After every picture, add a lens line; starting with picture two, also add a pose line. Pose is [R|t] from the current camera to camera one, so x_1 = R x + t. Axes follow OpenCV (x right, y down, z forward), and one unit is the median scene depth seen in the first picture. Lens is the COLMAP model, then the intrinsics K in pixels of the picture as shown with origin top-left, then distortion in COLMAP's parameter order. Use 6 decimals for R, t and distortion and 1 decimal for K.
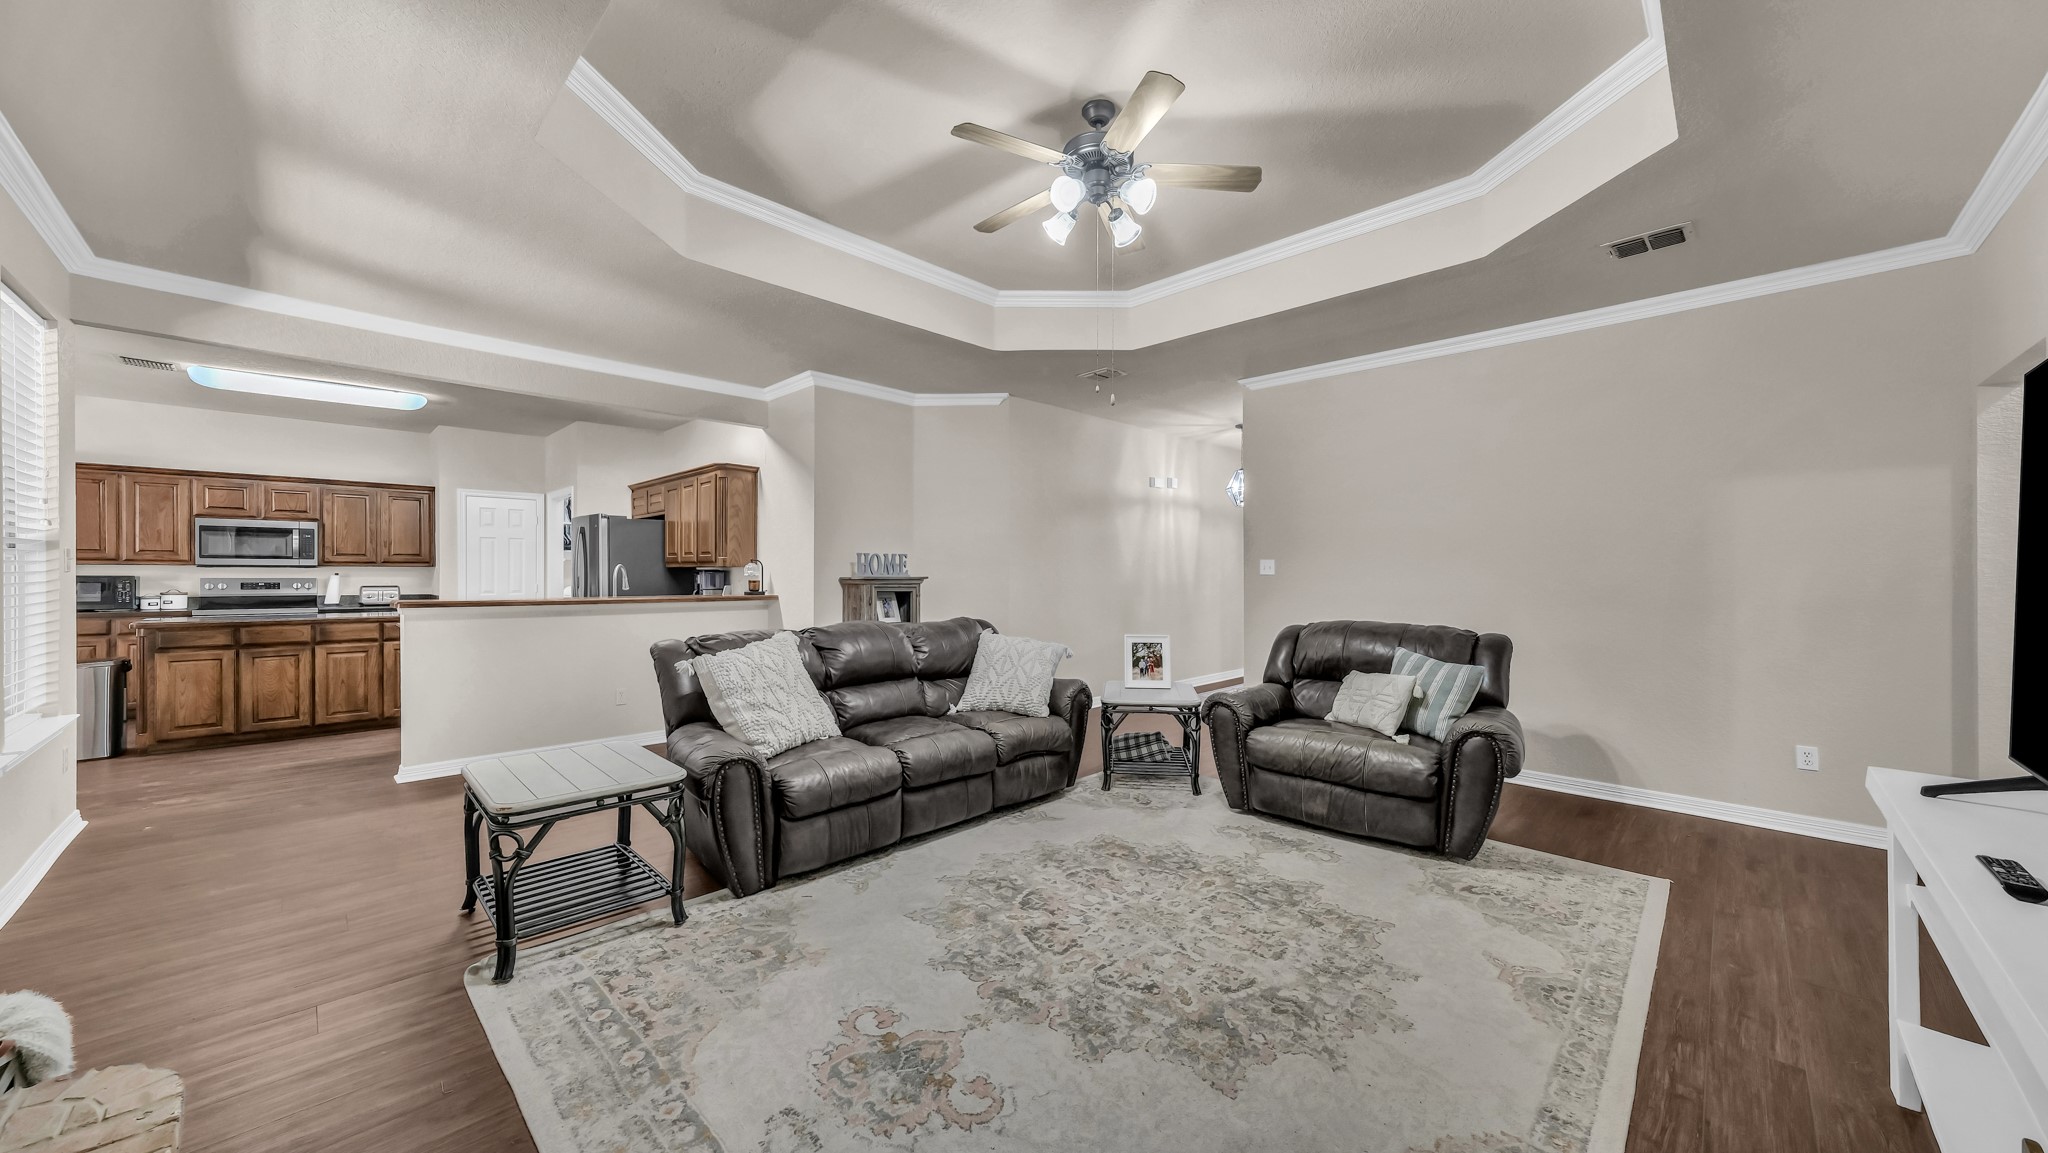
lens RADIAL K [[711.4, 0, 1023.3], [0, 711.4, 570.6], [0, 0, 1]] dist [-0.004557, 0.001731]
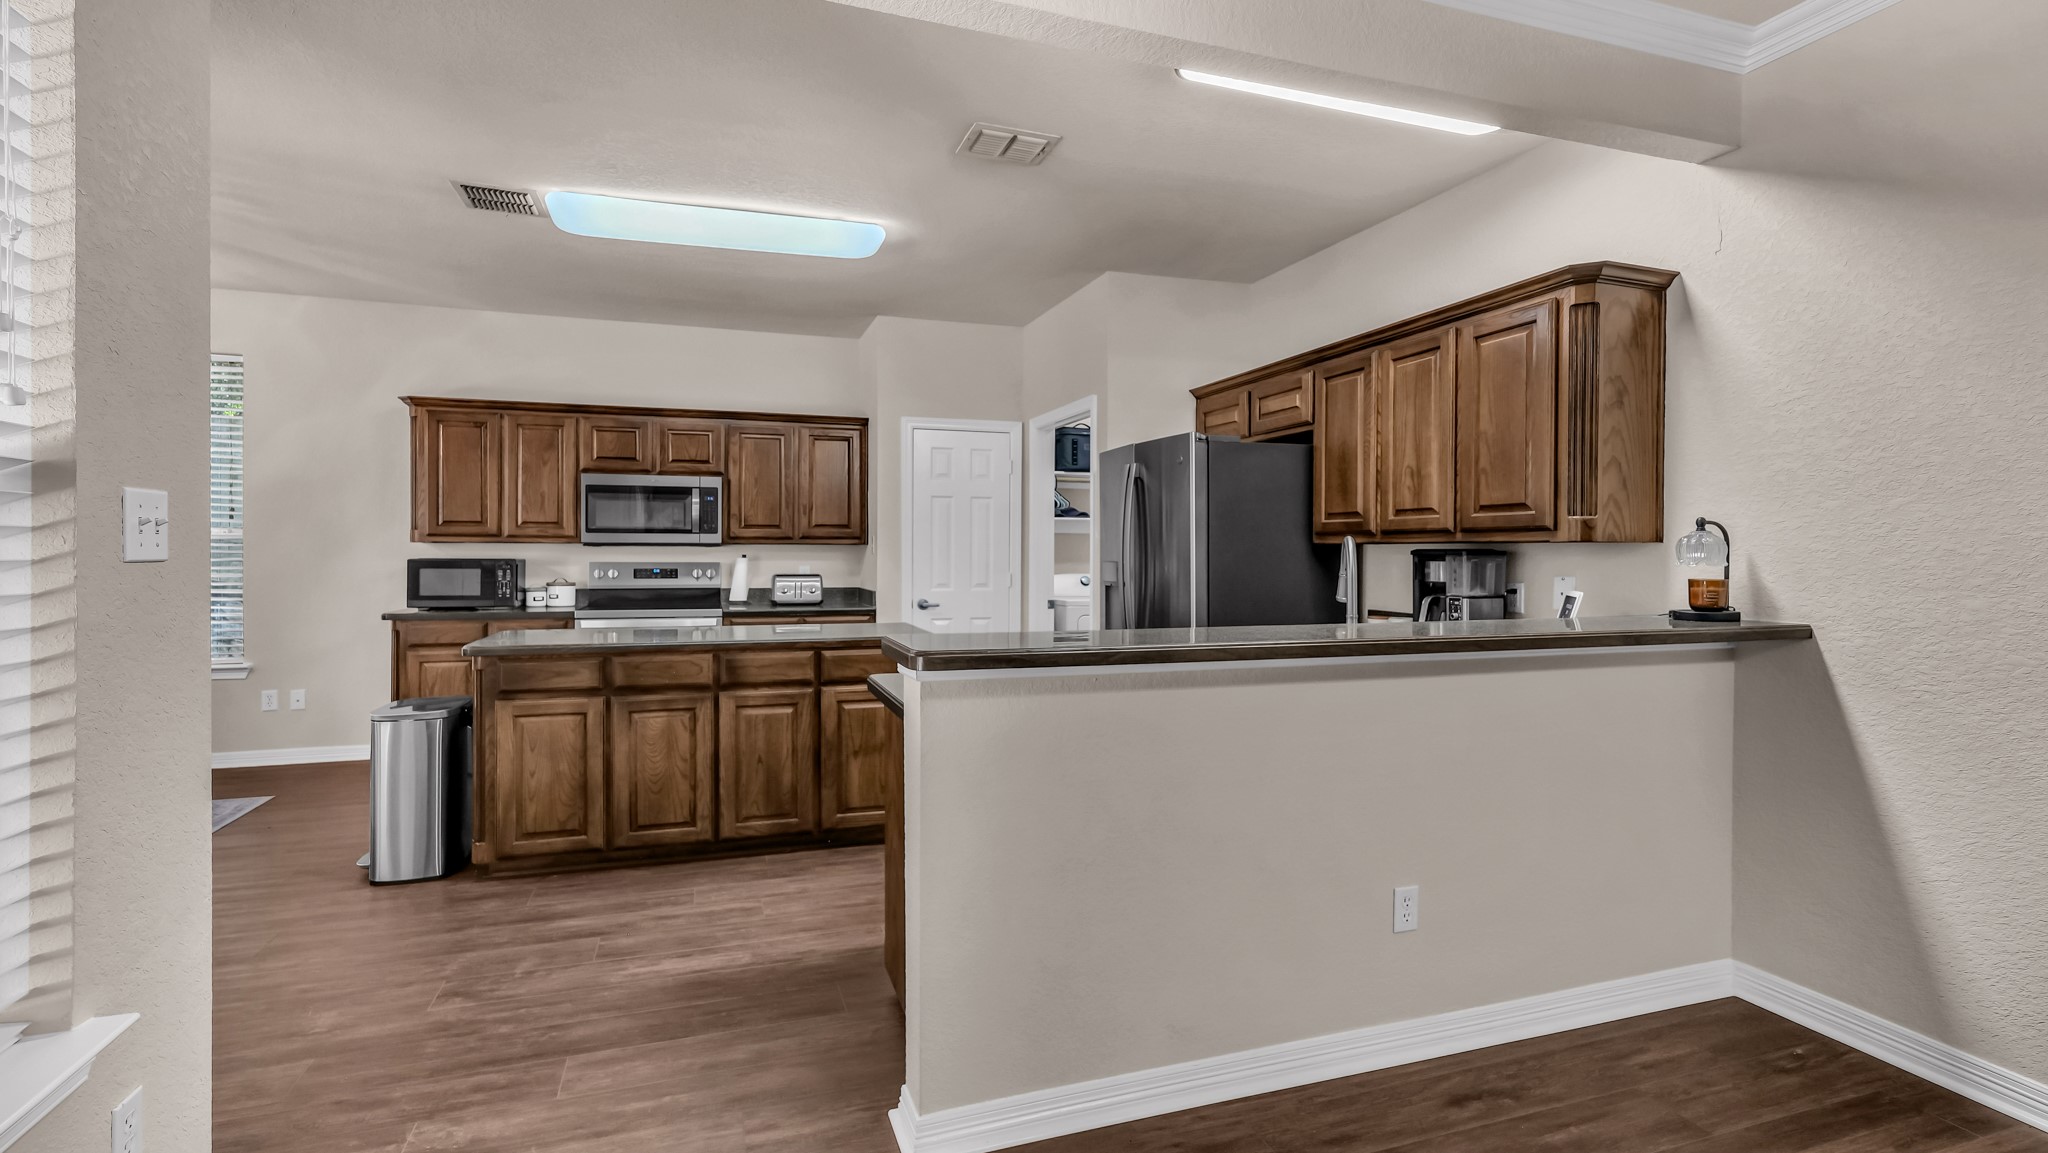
lens RADIAL K [[900.3, 0, 1108.9], [0, 900.3, 549.6], [0, 0, 1]] dist [0.003347, 0.000735]
pose [[0.930511, 0.003470, -0.366247, -0.518227], [-0.004213, 0.999990, -0.001230, -0.002199], [0.366239, 0.002687, 0.930517, 0.516201]]
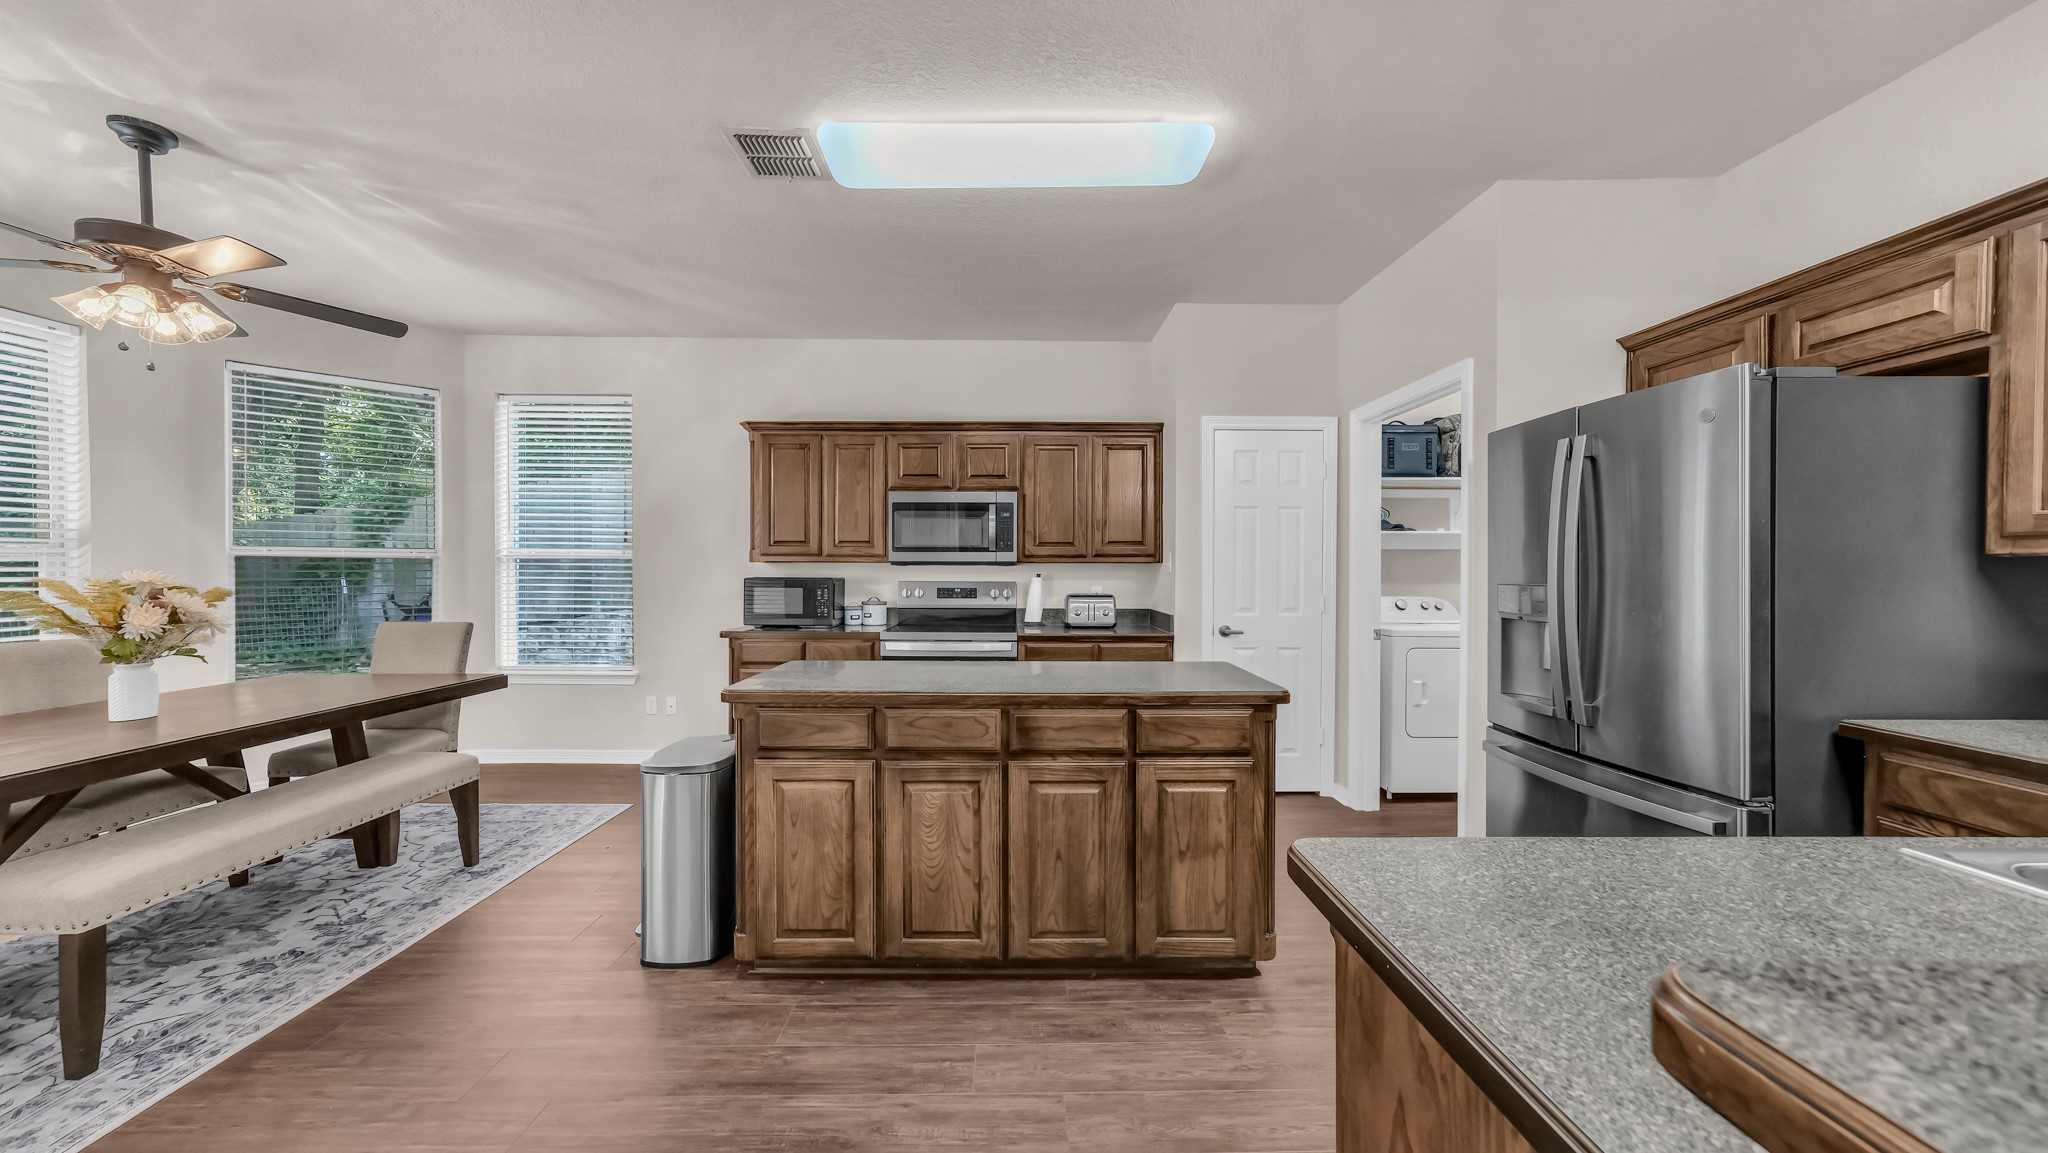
lens RADIAL K [[711.4, 0, 1015.9], [0, 711.4, 578.2], [0, 0, 1]] dist [-0.004557, 0.001731]
pose [[0.702649, 0.010958, -0.711452, -0.779071], [0.002100, 0.999845, 0.017474, -0.005614], [0.711534, -0.013772, 0.702517, 0.791754]]
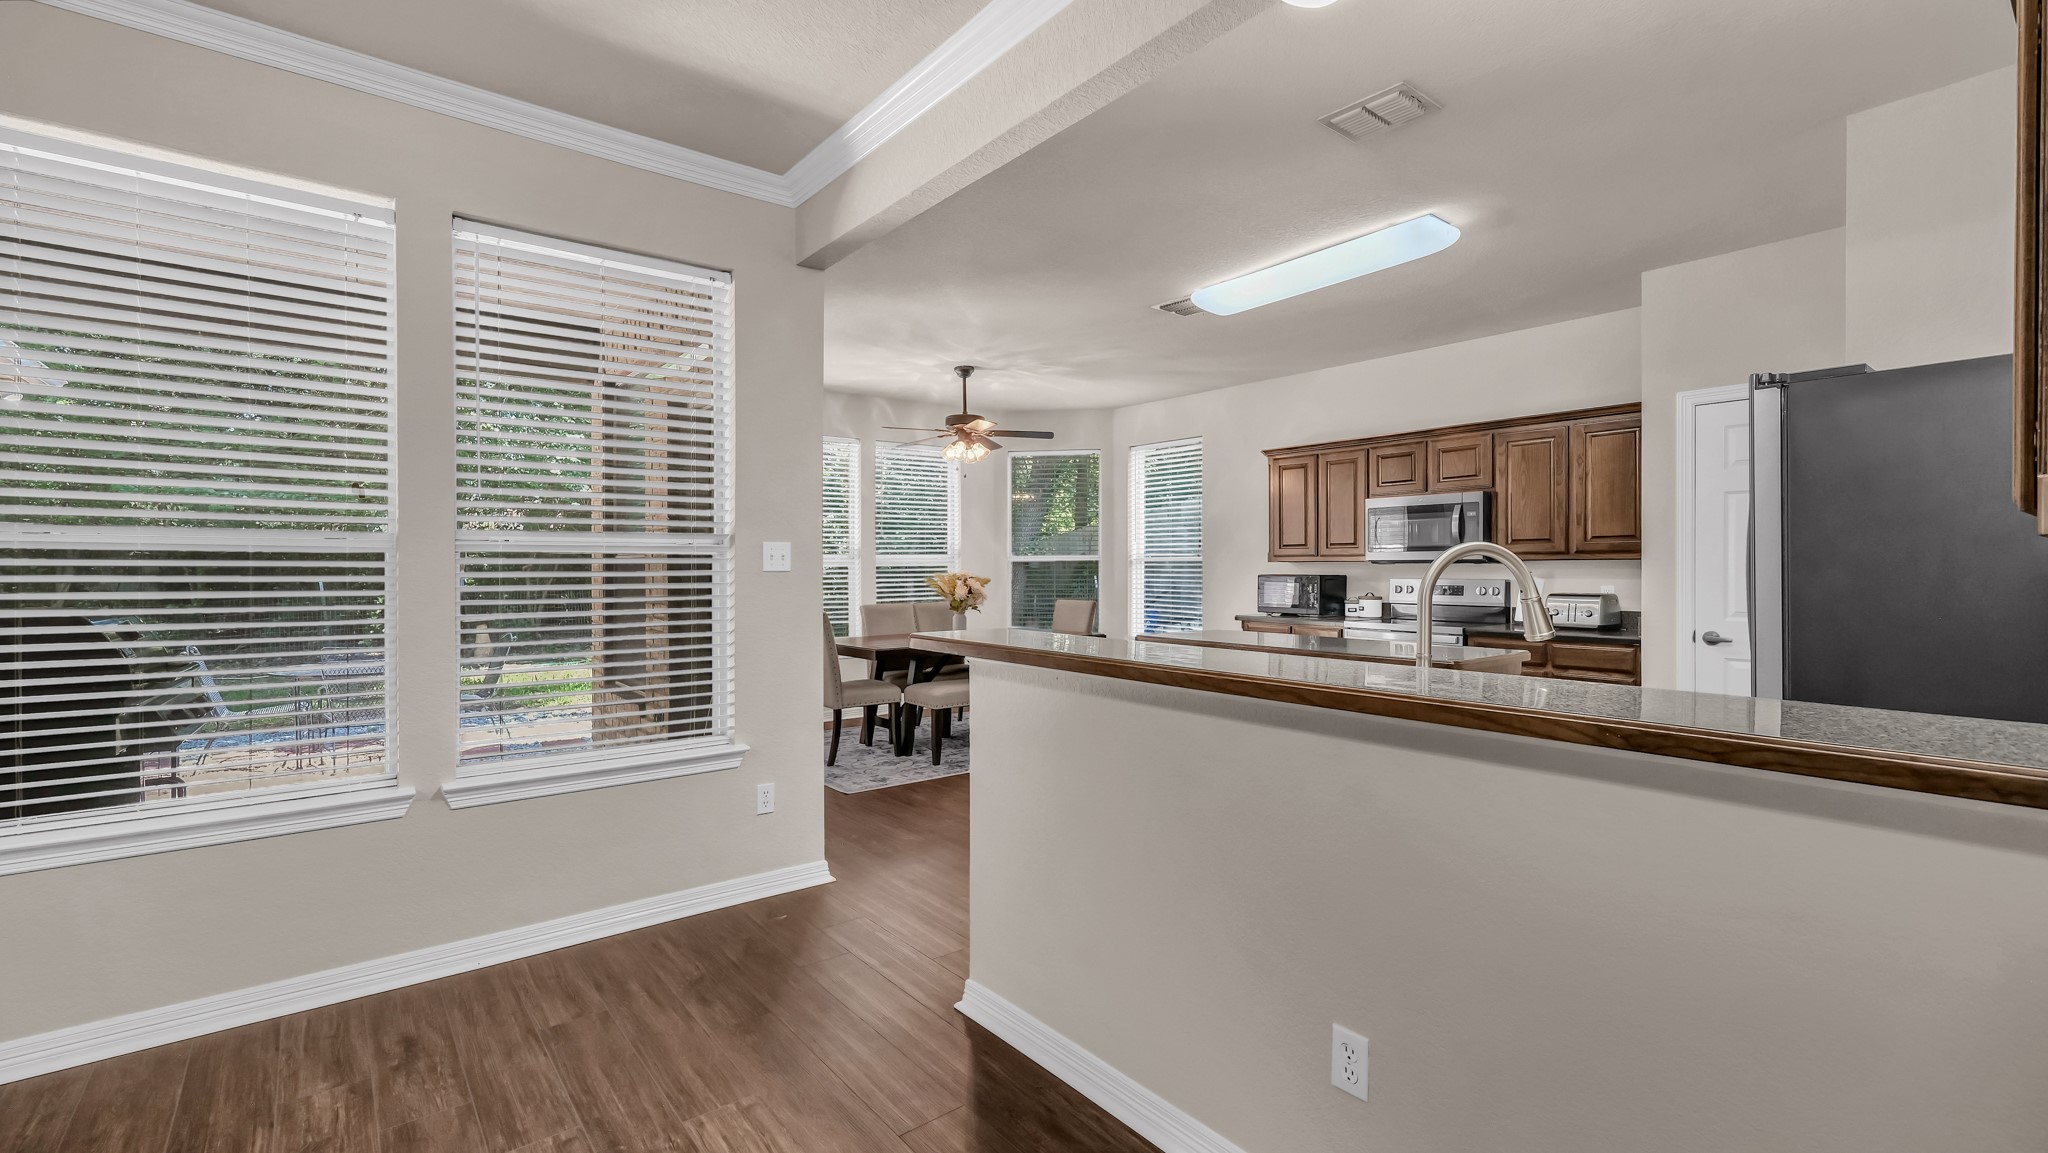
lens RADIAL K [[900.3, 0, 981.7], [0, 900.3, 586.9], [0, 0, 1]] dist [0.003347, 0.000735]
pose [[-0.165829, 0.015947, -0.986026, -0.165733], [0.005757, 0.999868, 0.015203, 0.003503], [0.986138, -0.003156, -0.165899, 0.975990]]
